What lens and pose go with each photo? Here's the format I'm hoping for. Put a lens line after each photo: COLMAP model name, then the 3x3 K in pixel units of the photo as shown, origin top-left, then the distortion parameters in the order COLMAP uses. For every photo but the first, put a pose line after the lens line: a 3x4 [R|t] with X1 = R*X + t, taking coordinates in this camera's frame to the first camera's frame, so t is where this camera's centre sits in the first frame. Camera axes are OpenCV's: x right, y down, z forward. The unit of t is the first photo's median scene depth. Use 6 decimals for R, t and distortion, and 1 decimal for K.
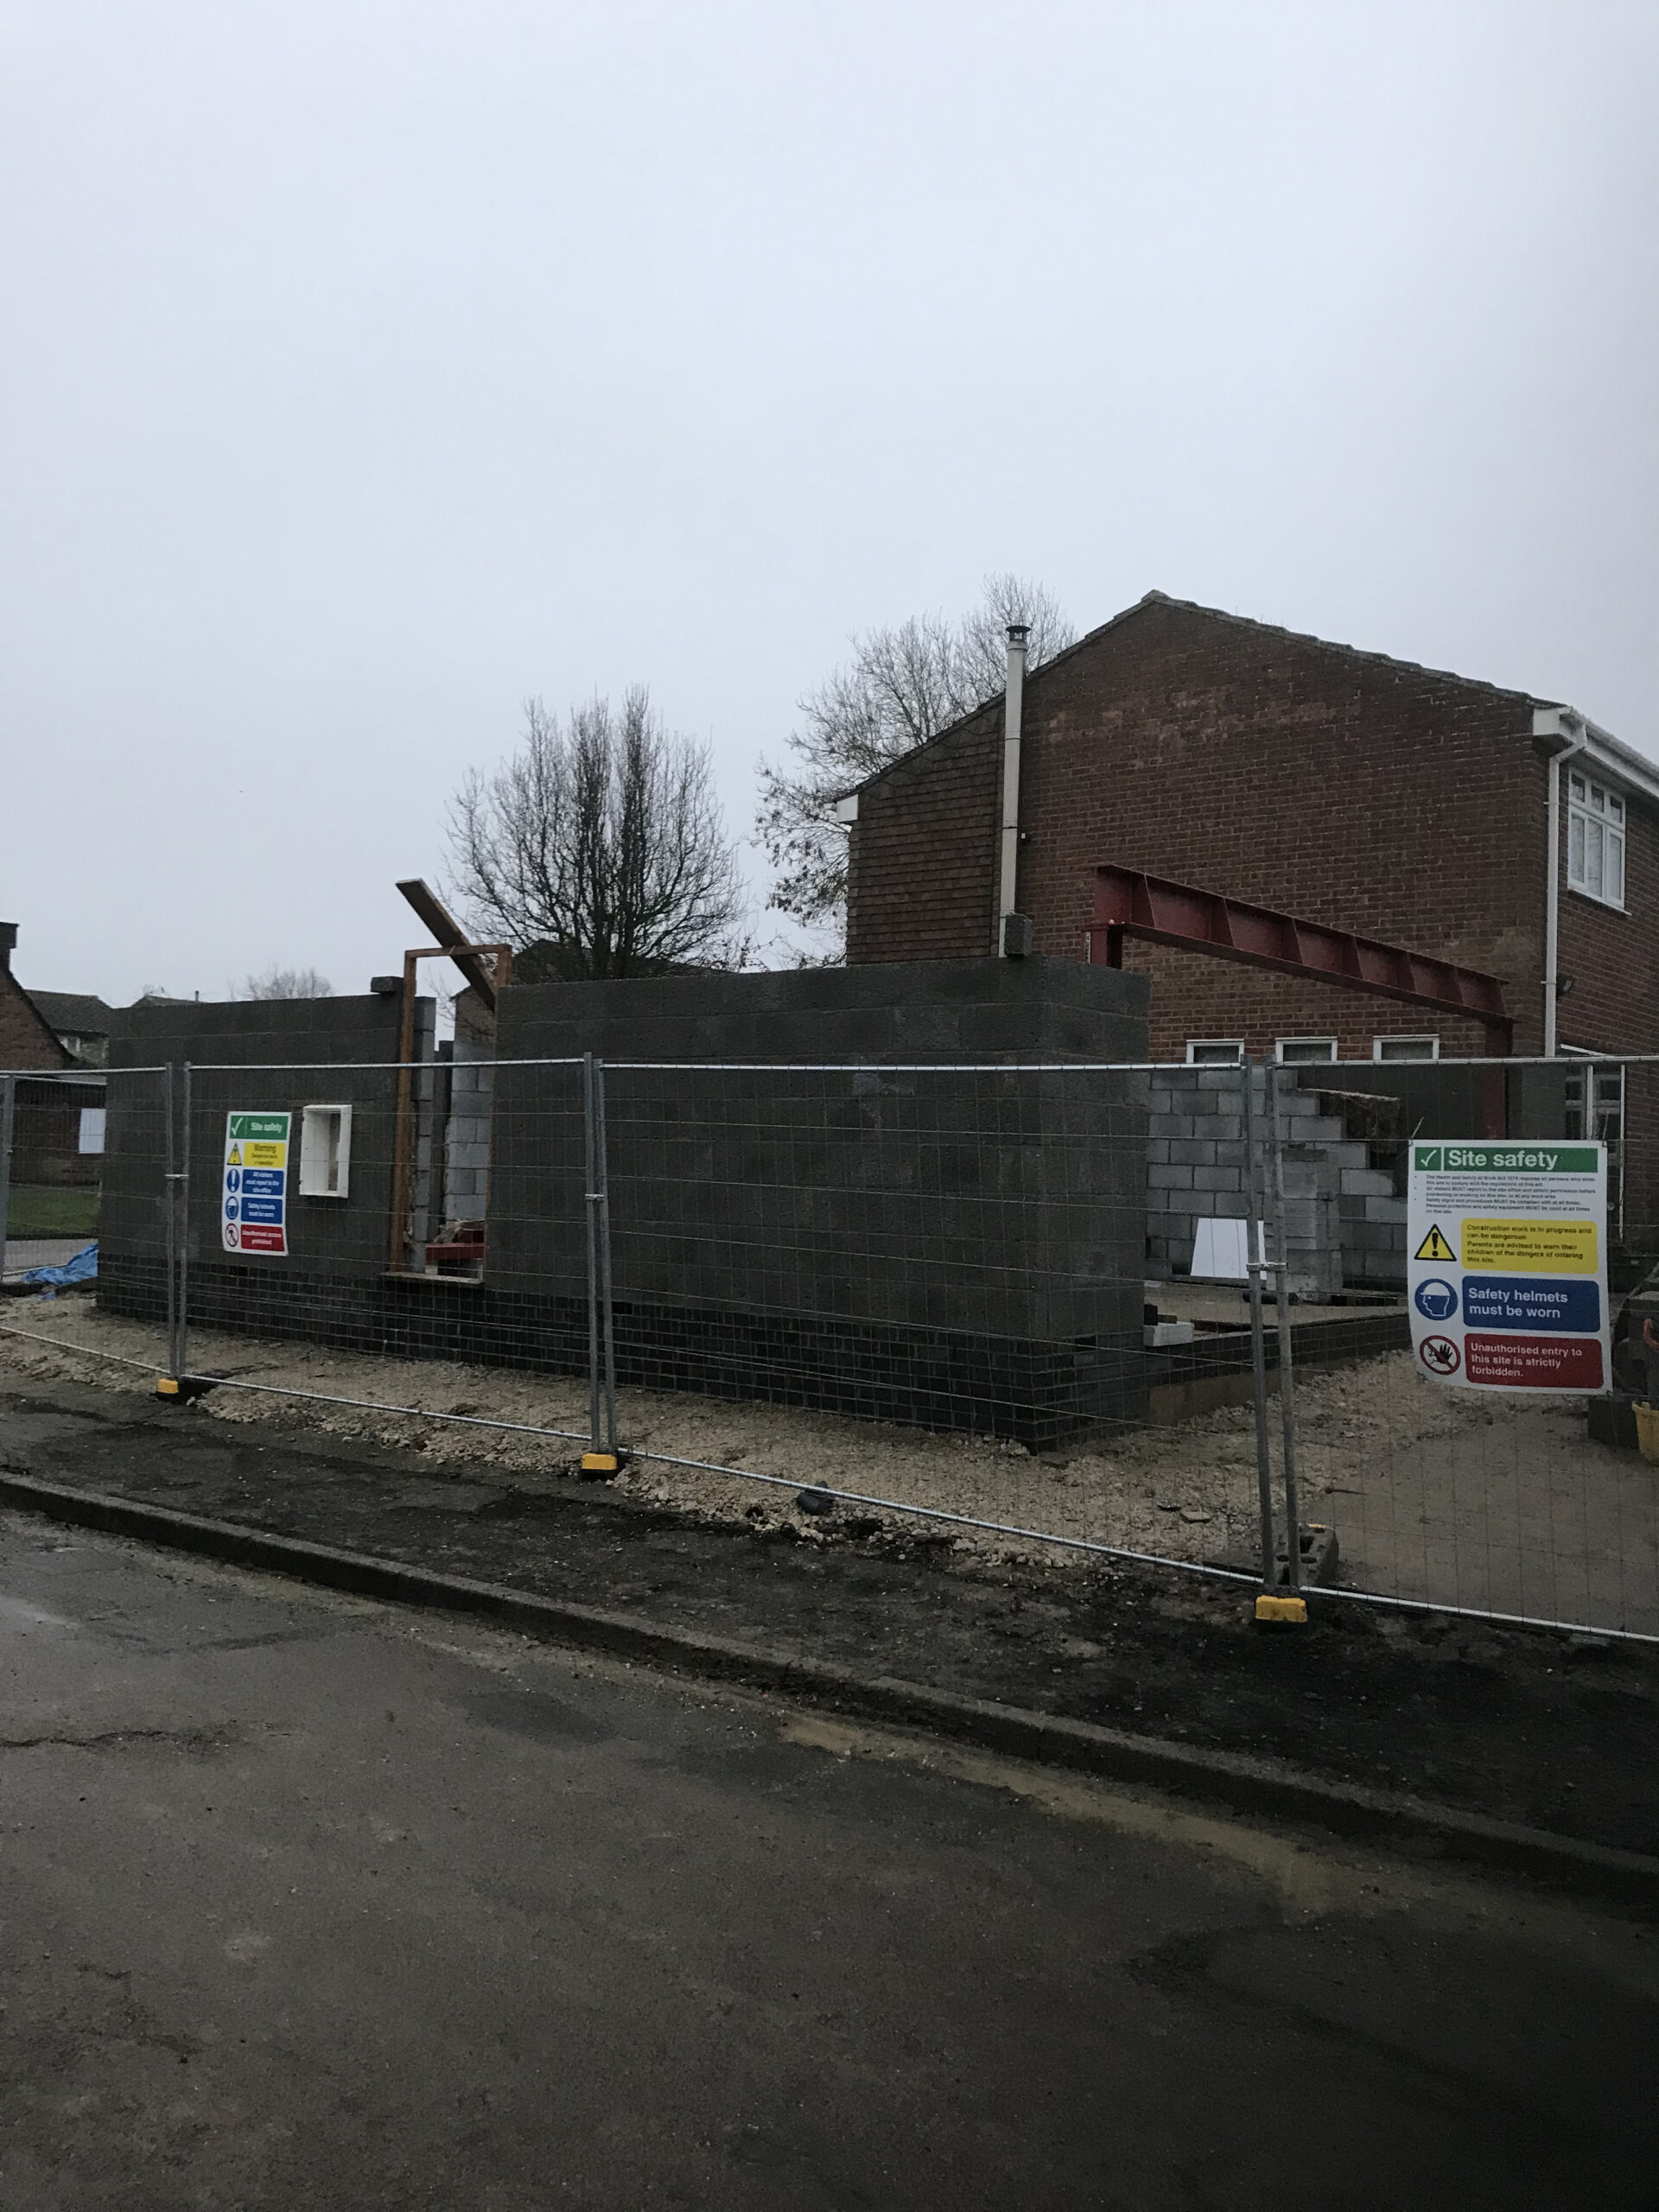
lens RADIAL K [[1786.0, 0, 829.5], [0, 1786.0, 1106.0], [0, 0, 1]] dist [0.000183, 0.008542]
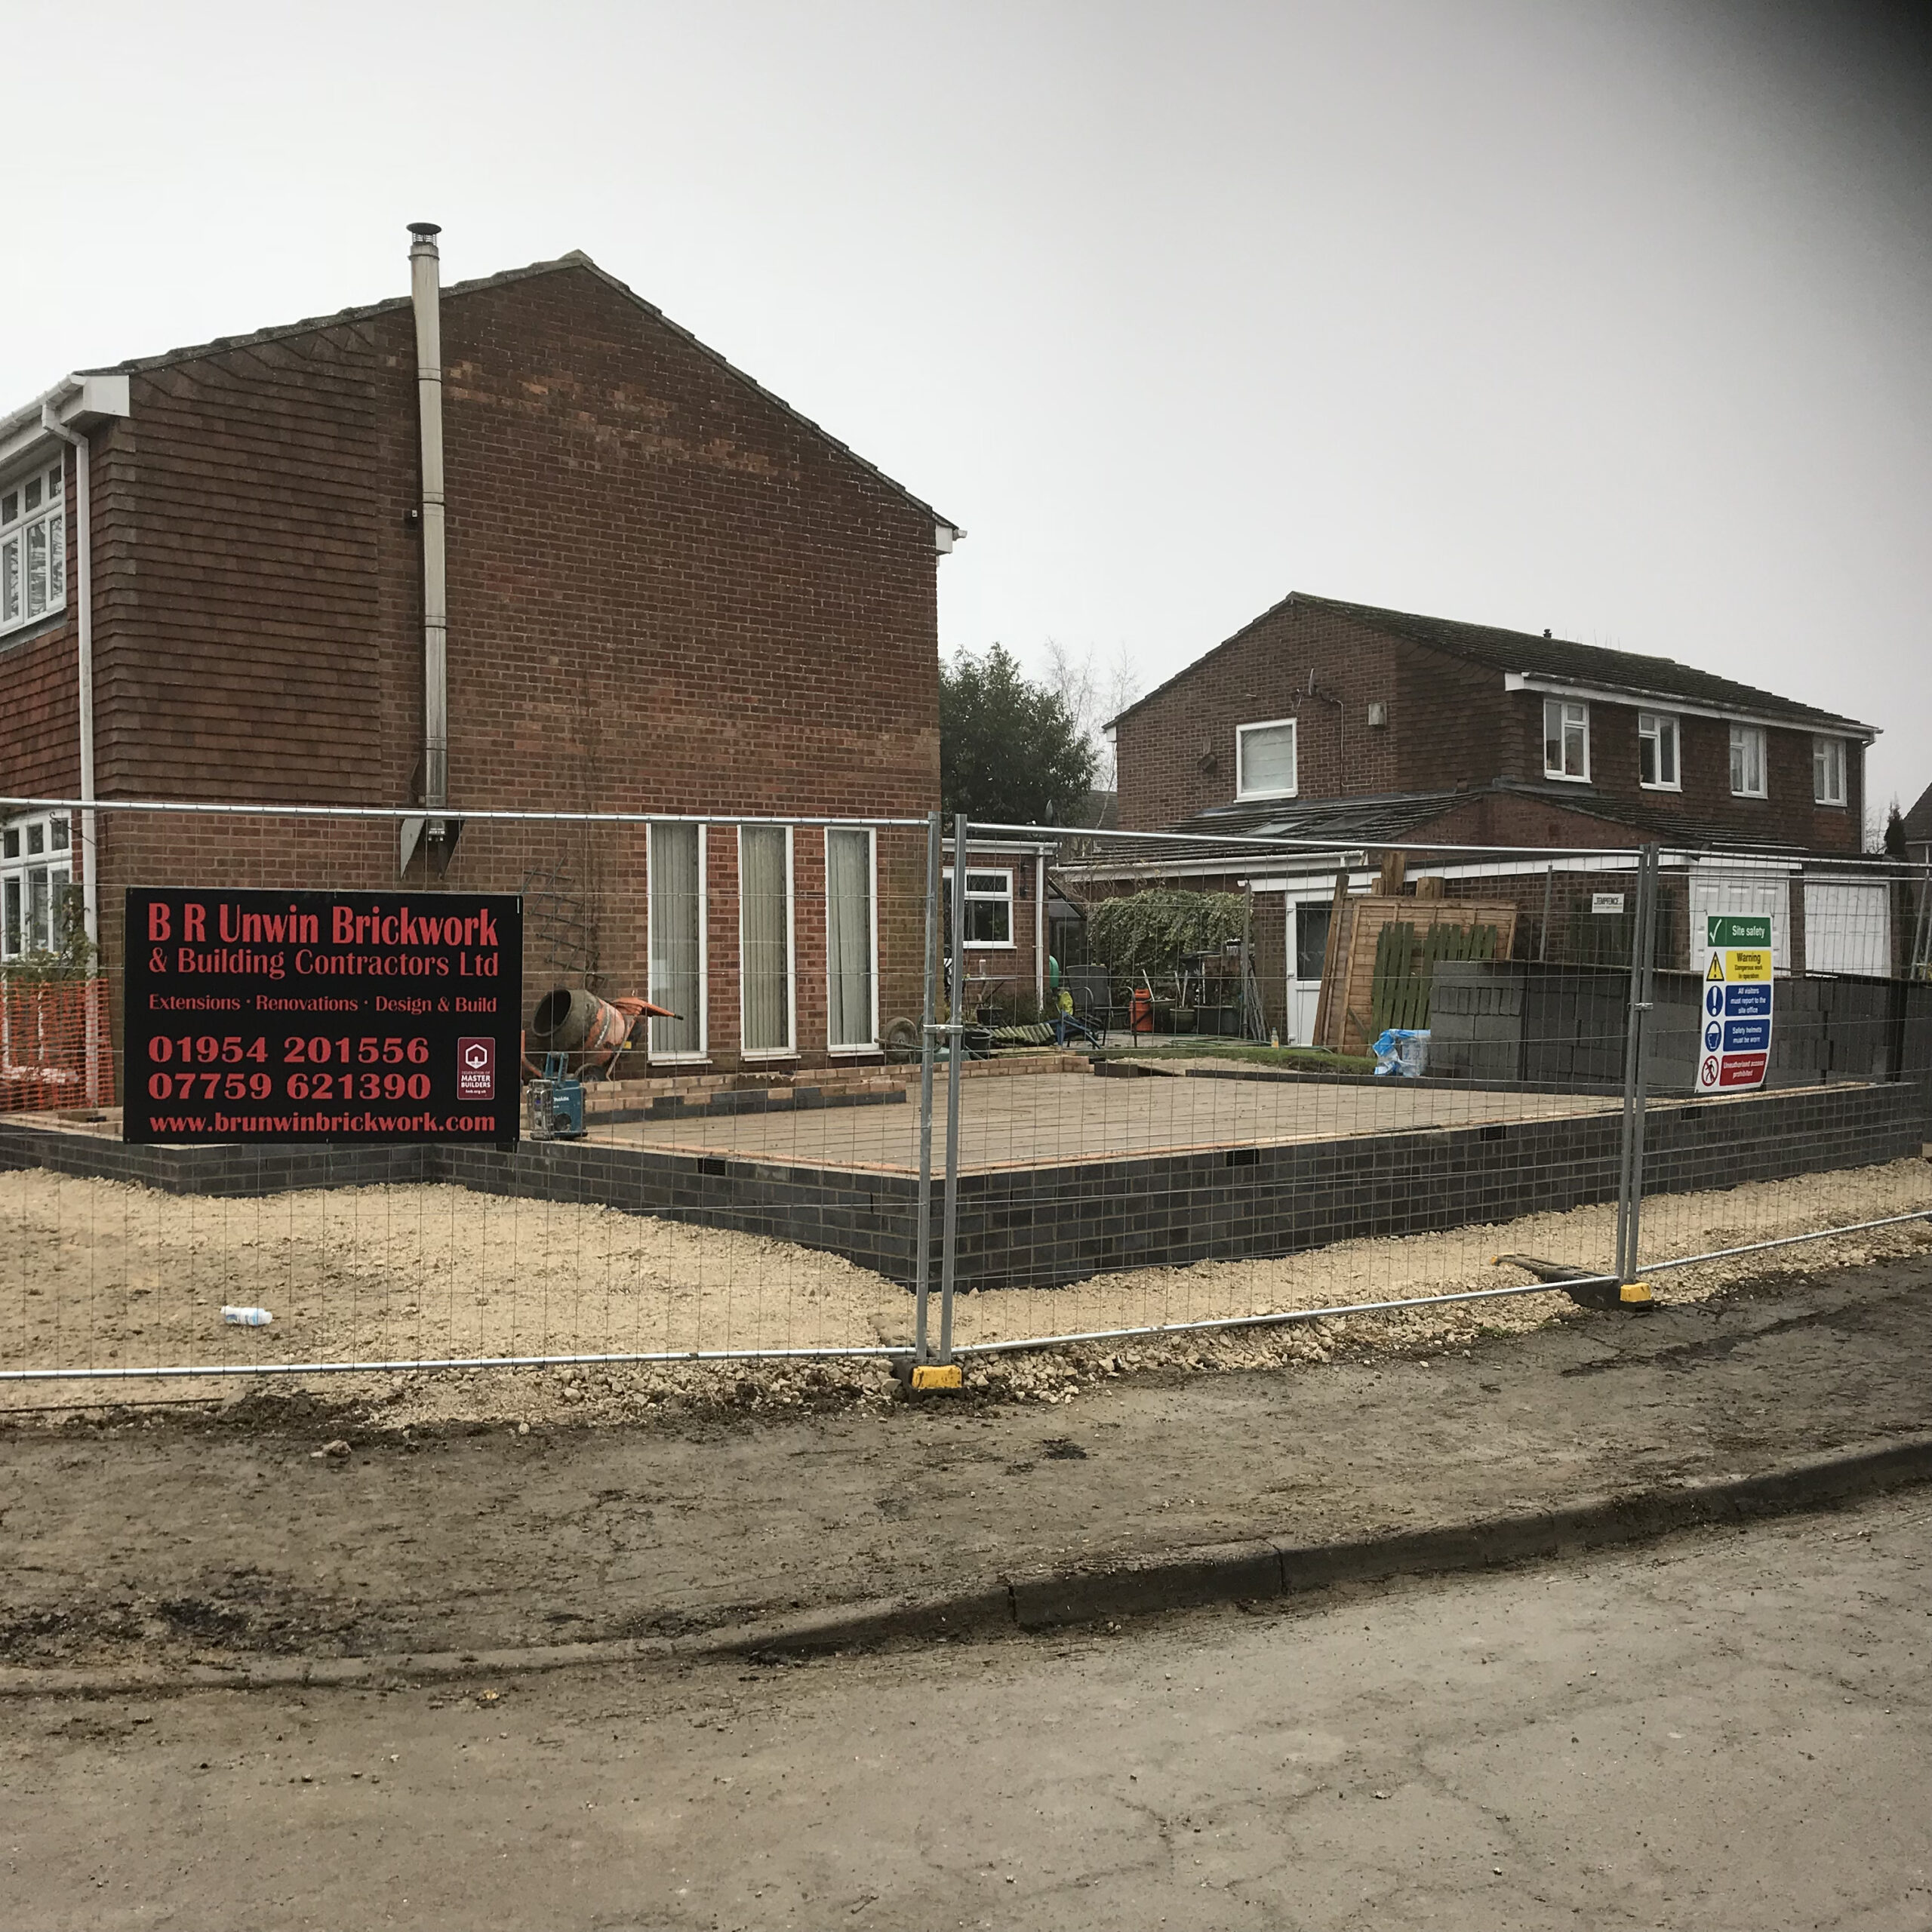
lens RADIAL K [[2079.5, 0, 966.0], [0, 2079.5, 966.0], [0, 0, 1]] dist [0.074534, -0.144431]
pose [[0.194785, -0.025751, 0.980508, -0.793283], [-0.018203, 0.999388, 0.029863, 0.003362], [-0.980677, -0.023665, 0.194197, 0.703363]]
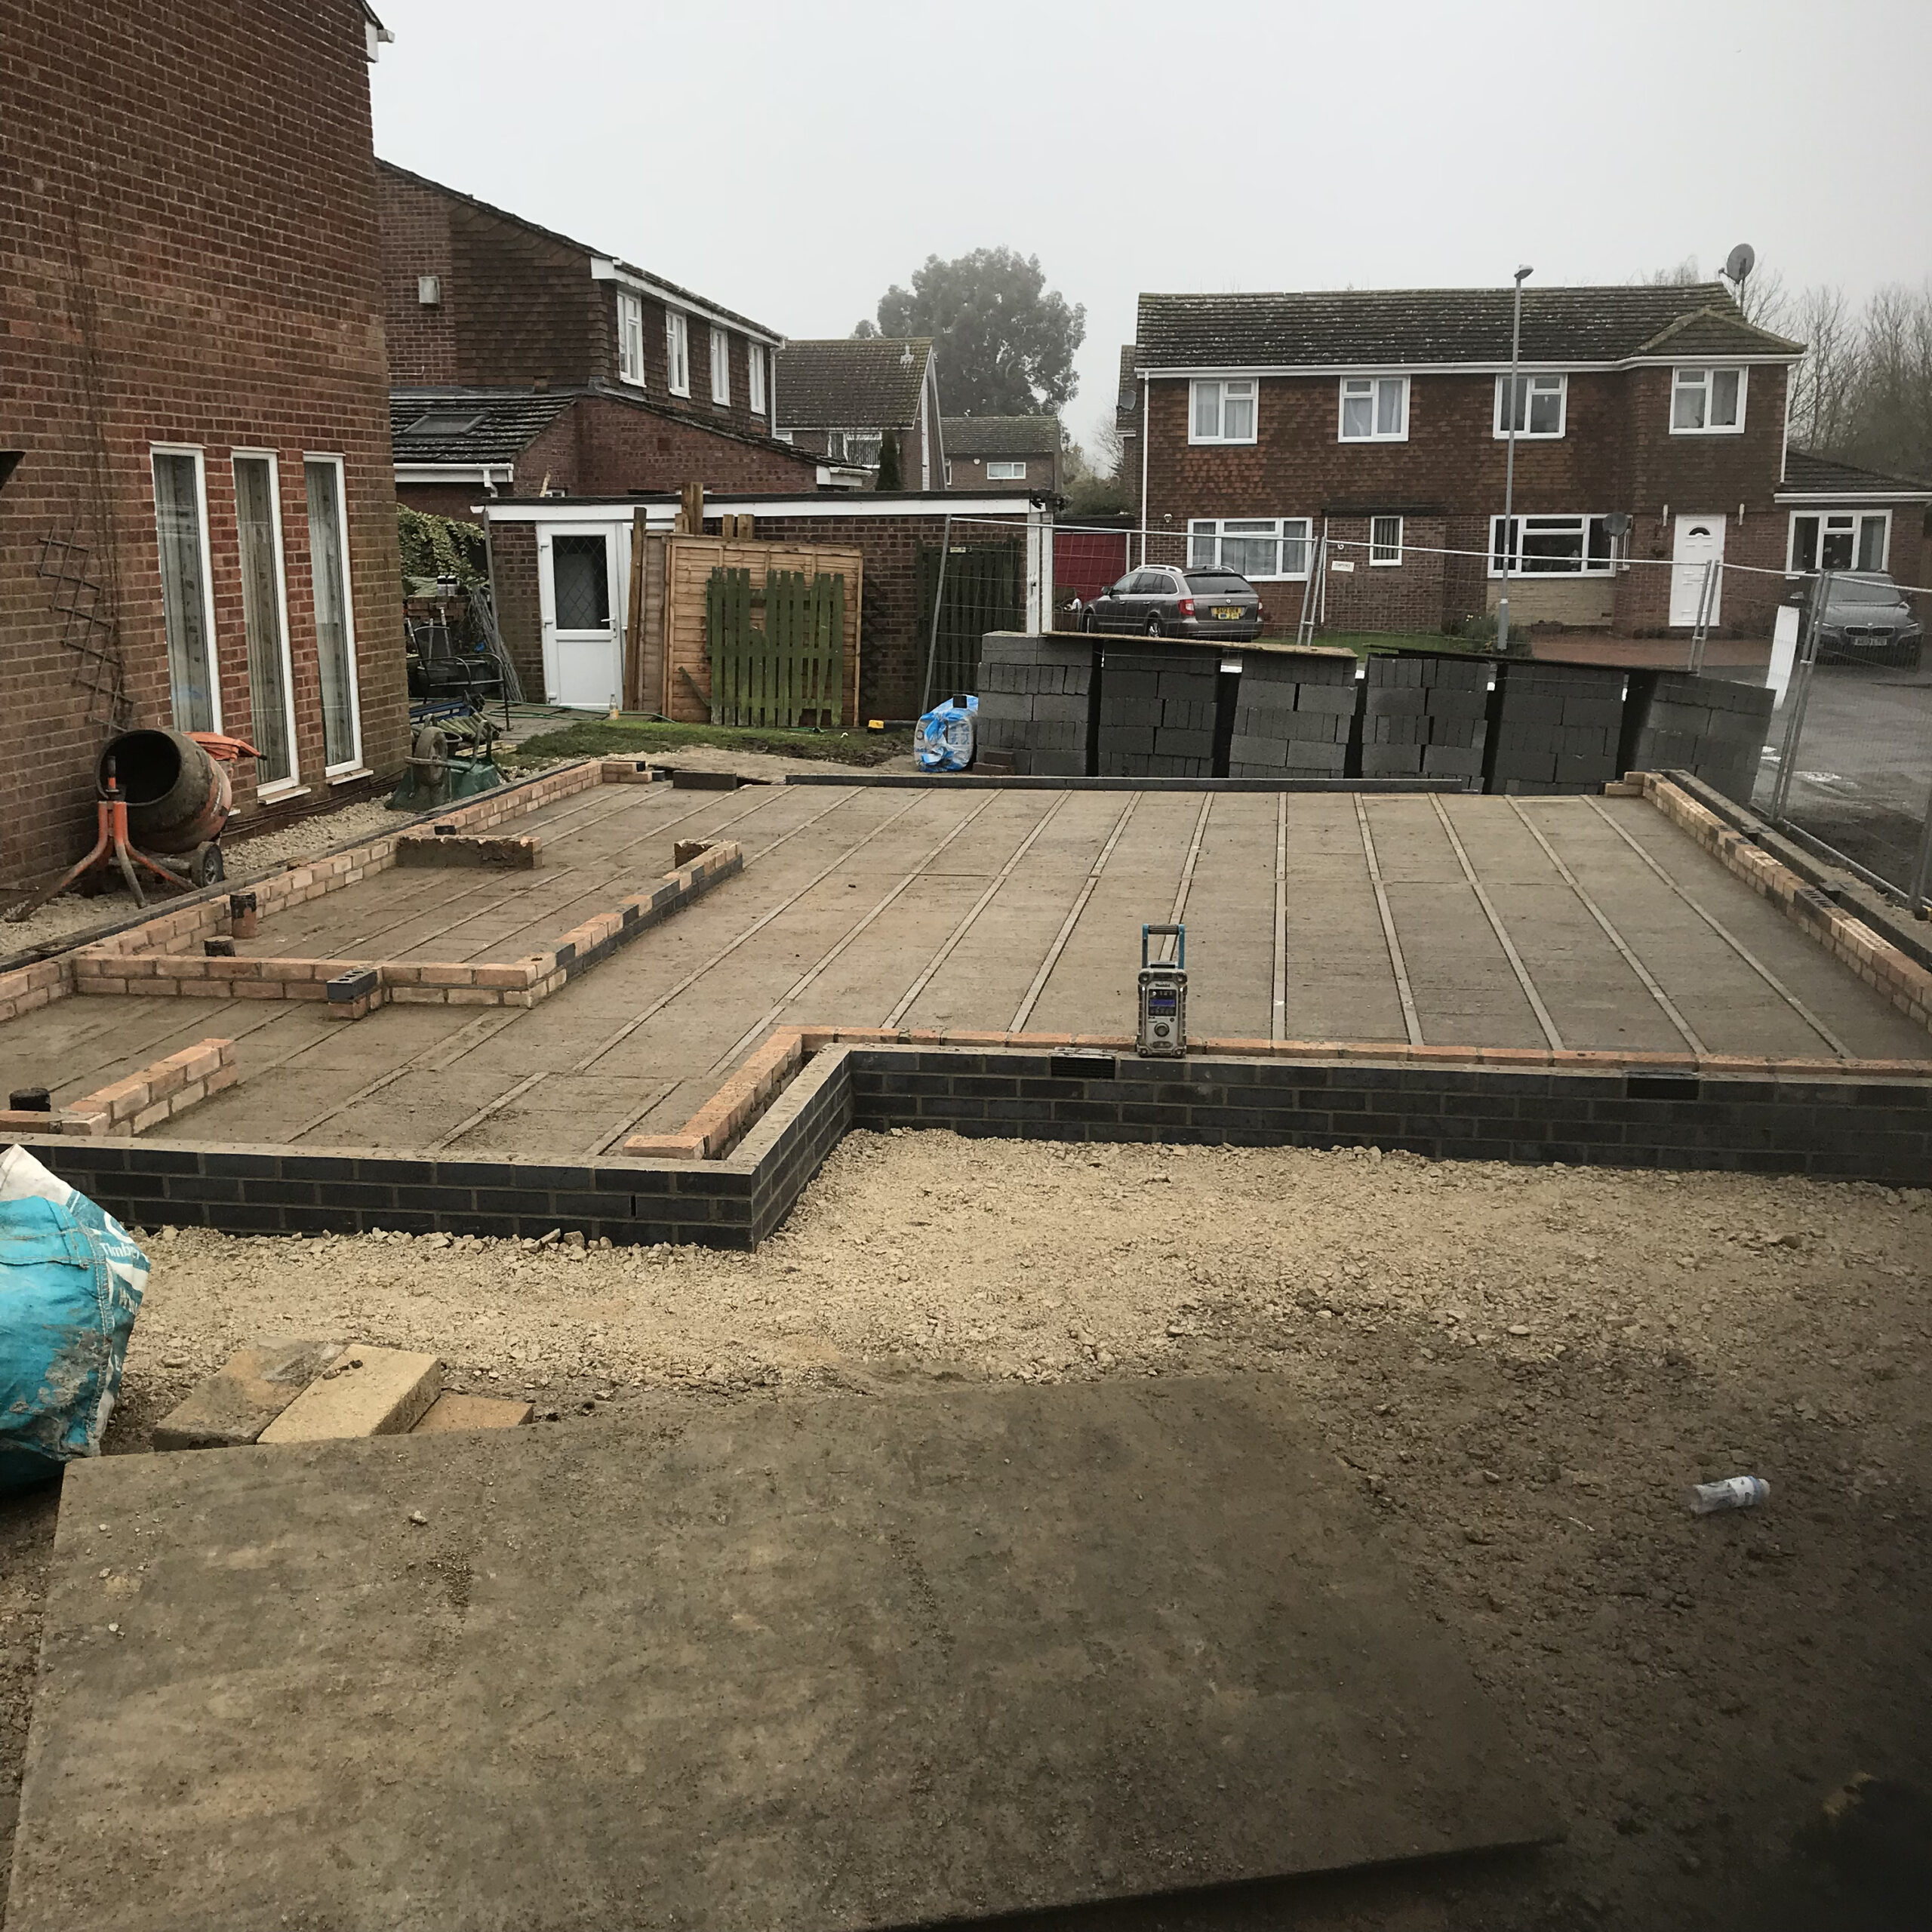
lens RADIAL K [[2079.5, 0, 966.0], [0, 2079.5, 966.0], [0, 0, 1]] dist [0.074534, -0.144431]
pose [[-0.484654, -0.206815, 0.849905, -0.541289], [-0.040646, 0.975921, 0.214302, -0.029882], [-0.873761, 0.069317, -0.481390, 1.179880]]
